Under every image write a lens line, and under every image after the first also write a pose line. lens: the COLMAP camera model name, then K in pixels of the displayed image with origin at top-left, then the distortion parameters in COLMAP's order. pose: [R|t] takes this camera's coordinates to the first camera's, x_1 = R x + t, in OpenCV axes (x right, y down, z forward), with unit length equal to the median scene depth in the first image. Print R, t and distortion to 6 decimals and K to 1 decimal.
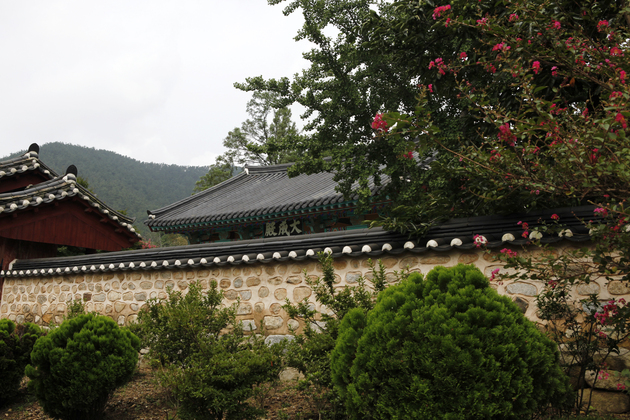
lens RADIAL K [[631.8, 0, 315.0], [0, 631.8, 210.0], [0, 0, 1]] dist [-0.138256, -0.000324]
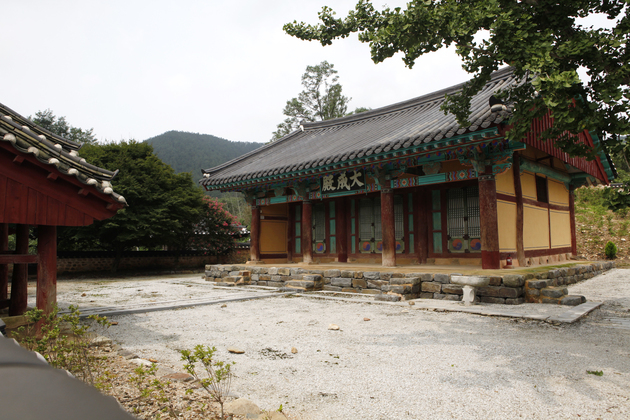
lens RADIAL K [[445.0, 0, 315.0], [0, 445.0, 210.0], [0, 0, 1]] dist [-0.061592, -0.000156]
pose [[0.994962, -0.030845, -0.095386, -0.028167], [0.038950, 0.995678, 0.084311, 0.013292], [0.092373, -0.087602, 0.991863, 0.344011]]
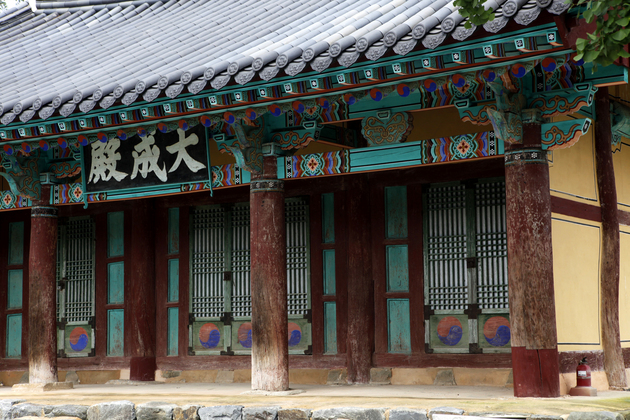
lens RADIAL K [[1216.7, 0, 315.0], [0, 1216.7, 210.0], [0, 0, 1]] dist [0.186015, -0.008761]
pose [[0.994390, -0.016096, 0.104545, -0.027915], [0.009005, 0.997648, 0.067950, 0.012775], [-0.105393, -0.066628, 0.992196, 0.341251]]
